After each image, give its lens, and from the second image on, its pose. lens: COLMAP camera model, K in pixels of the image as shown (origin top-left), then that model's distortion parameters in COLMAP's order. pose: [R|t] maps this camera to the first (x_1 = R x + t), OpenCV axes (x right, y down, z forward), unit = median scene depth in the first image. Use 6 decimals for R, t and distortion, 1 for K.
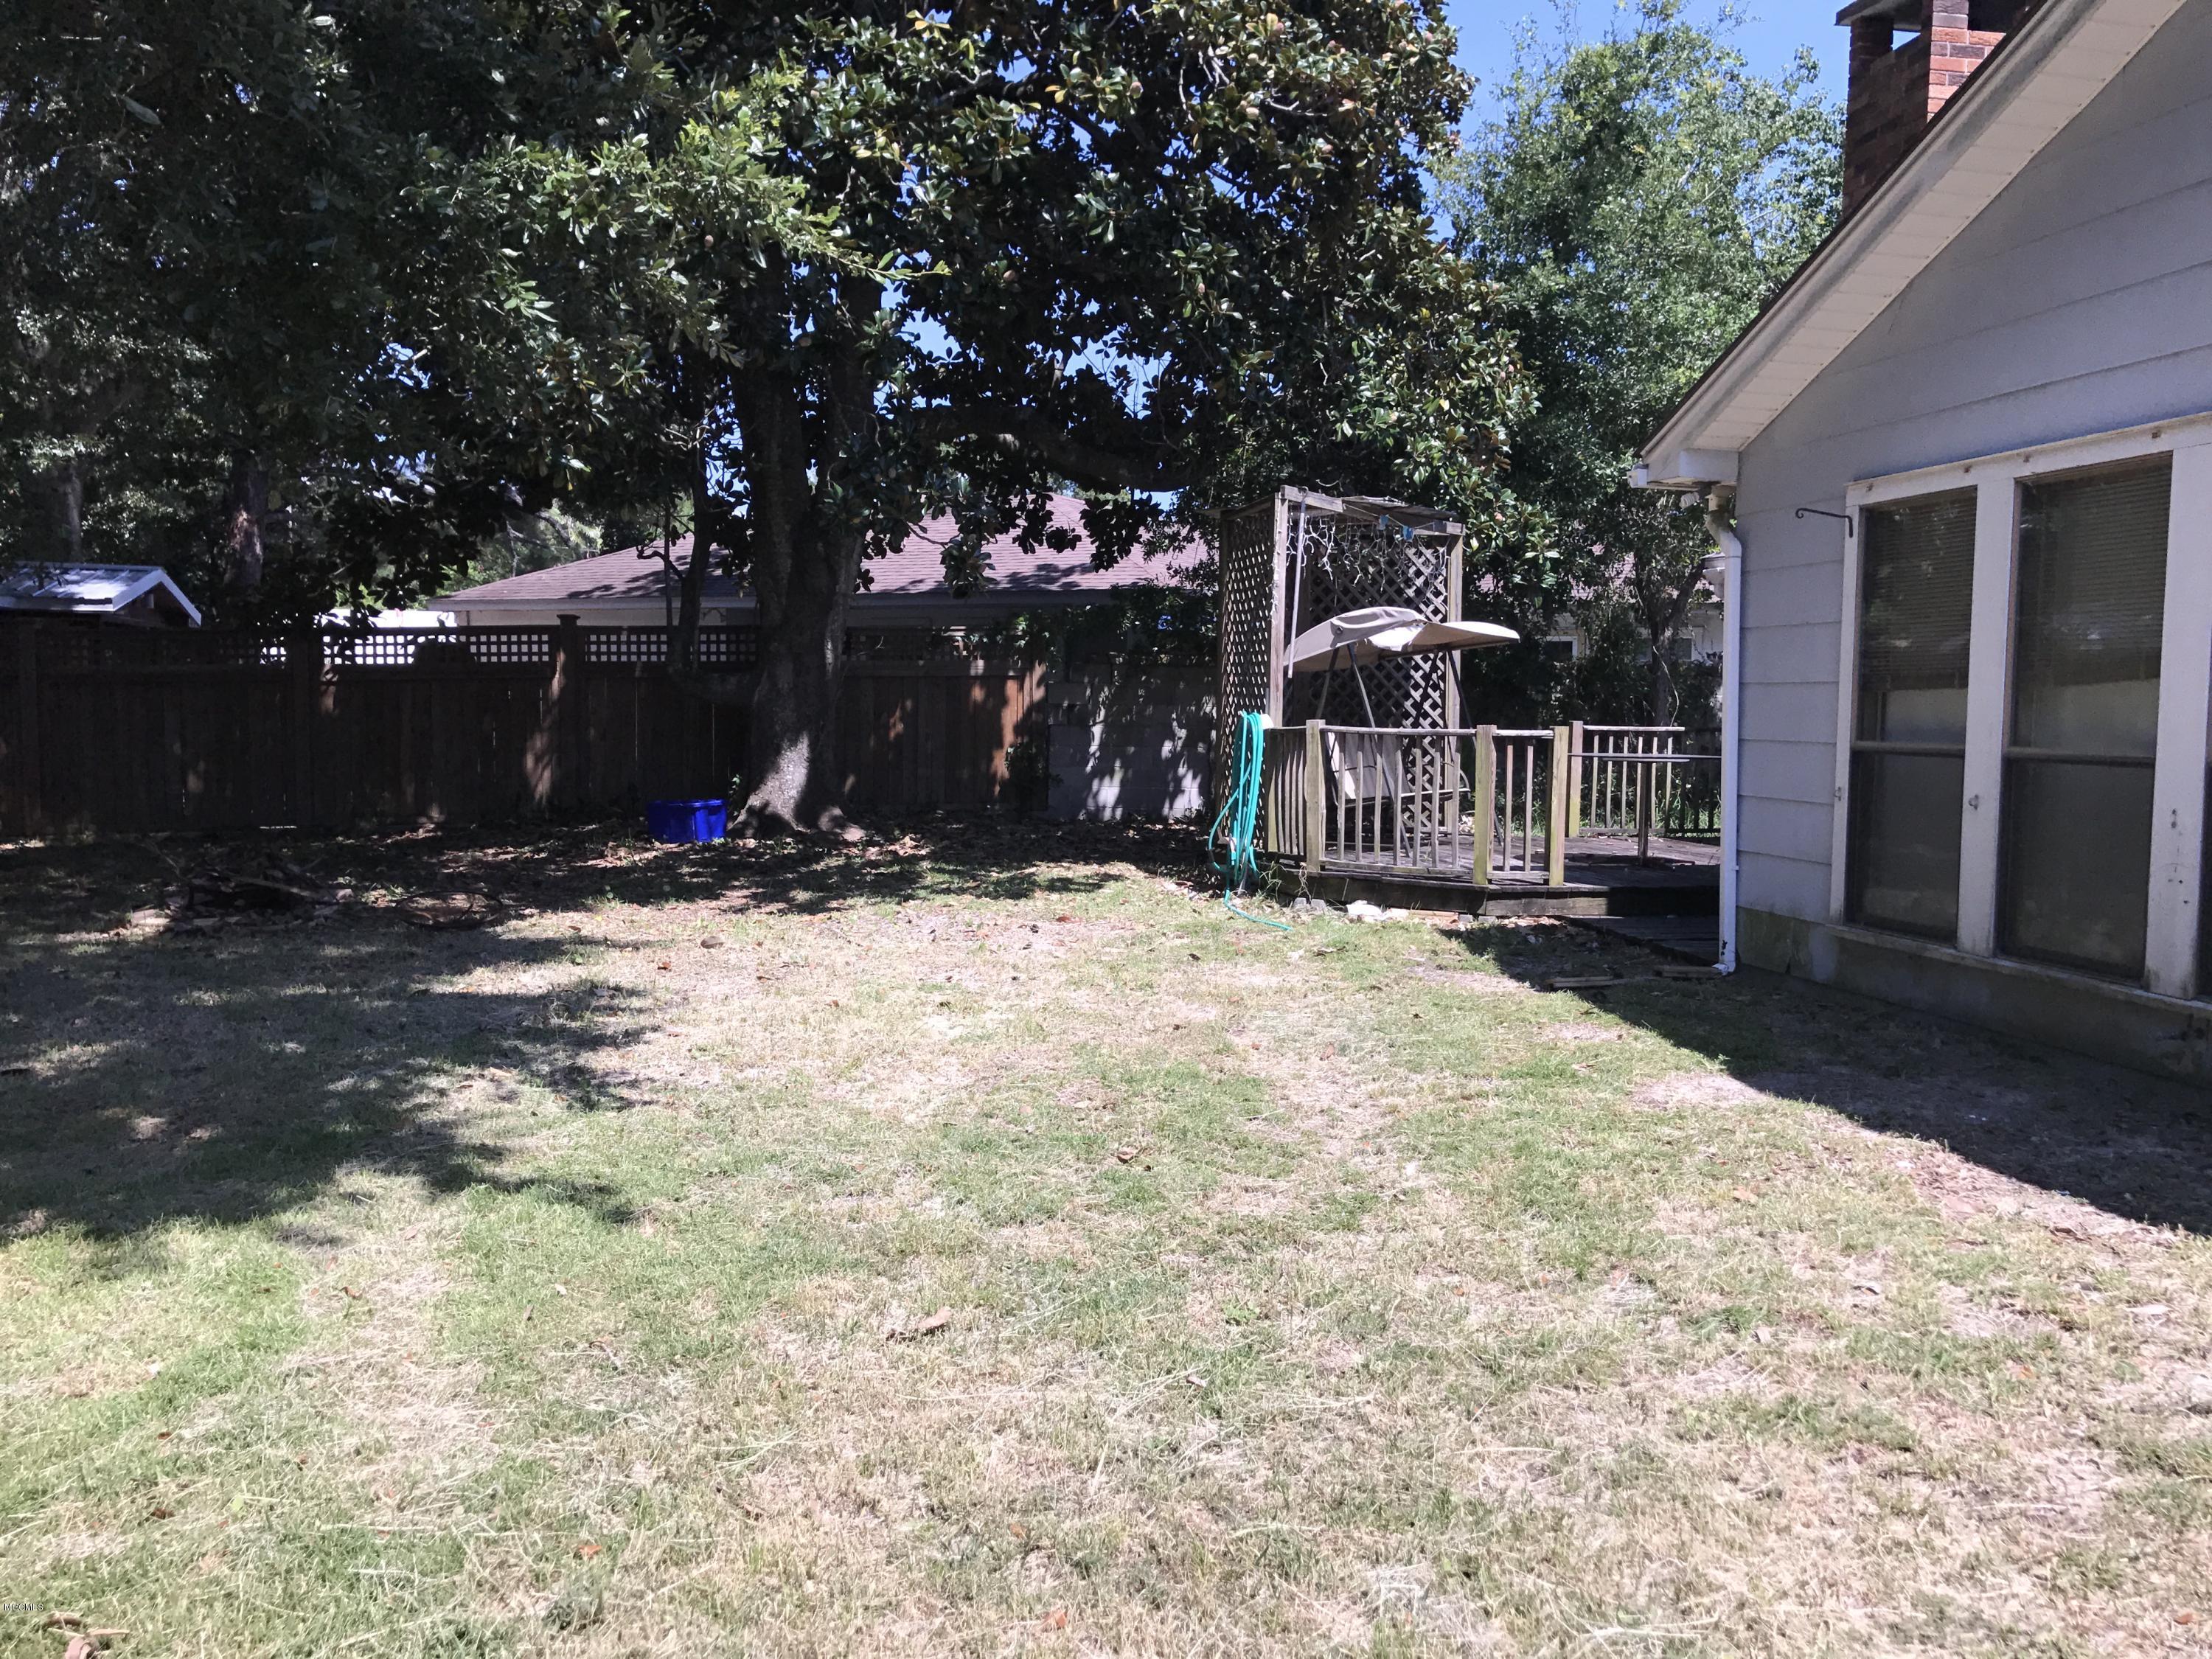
lens RADIAL K [[1759.7, 0, 1106.0], [0, 1759.7, 829.5], [0, 0, 1]] dist [-0.000632, -0.043442]
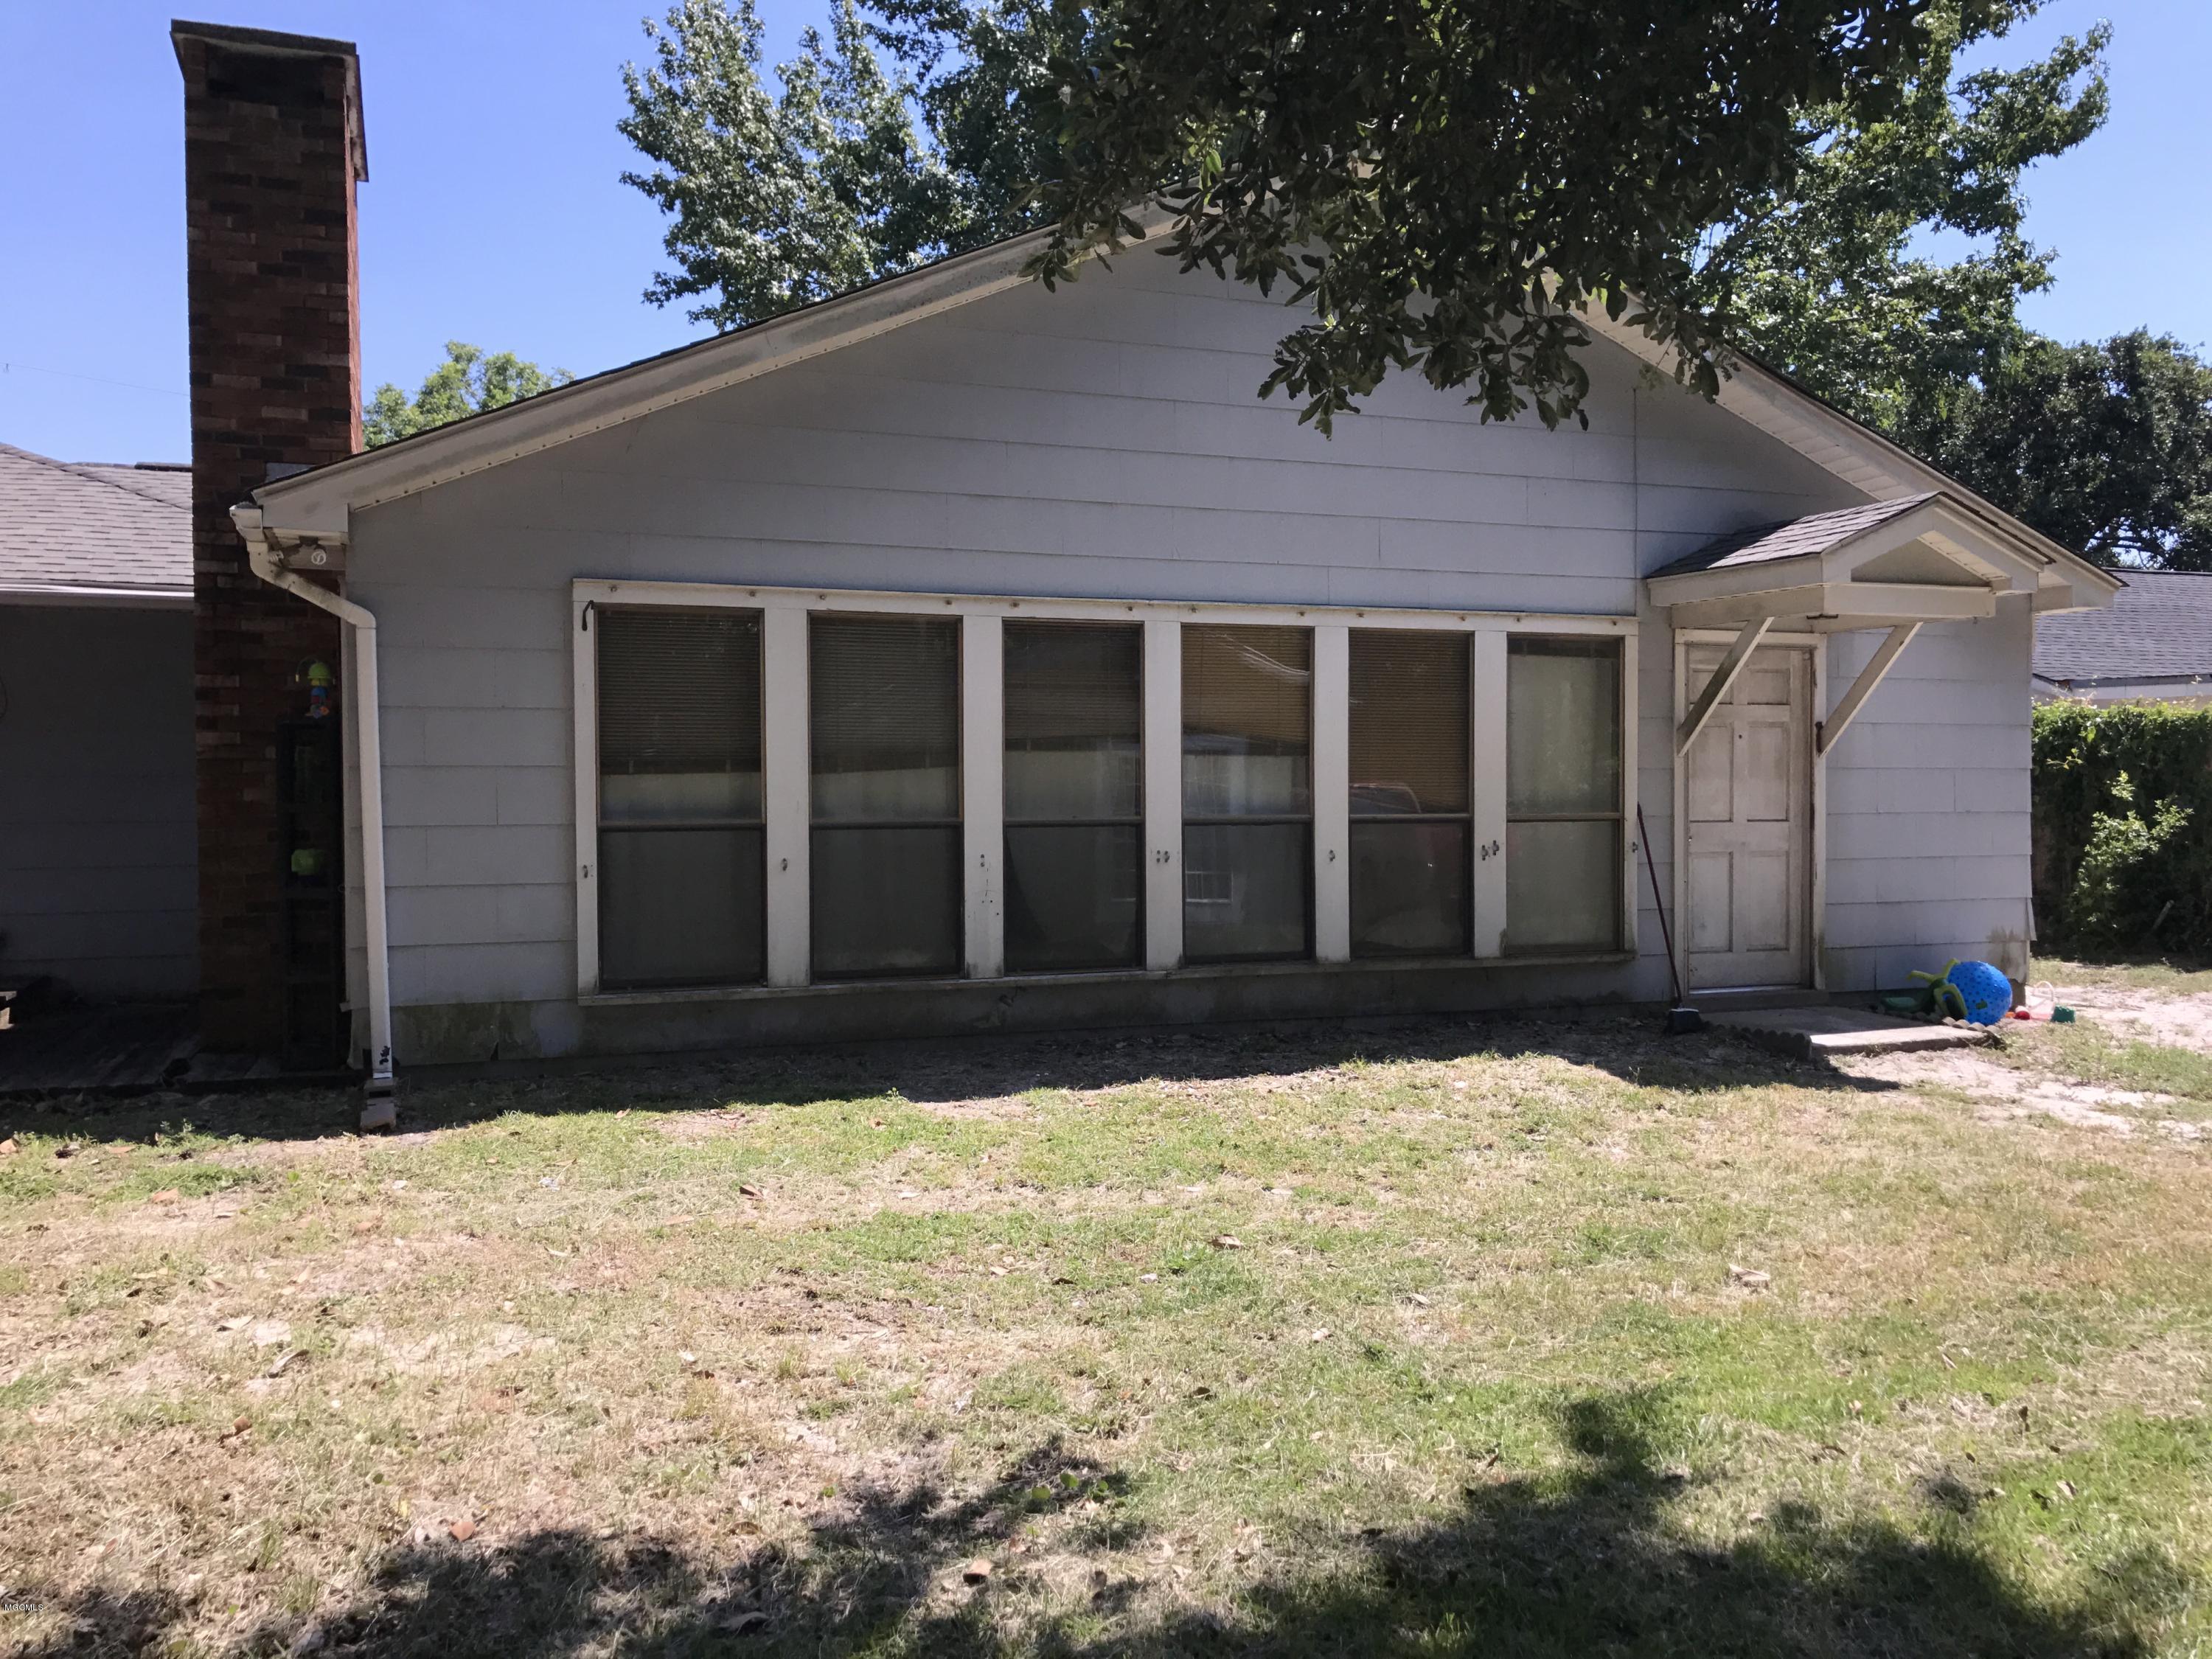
lens RADIAL K [[1761.3, 0, 1106.0], [0, 1761.3, 829.5], [0, 0, 1]] dist [0.002969, 0.000541]
pose [[-0.177430, -0.029473, 0.983692, -0.755797], [0.069826, 0.996655, 0.042456, -0.076451], [-0.981653, 0.076220, -0.174779, 0.977304]]
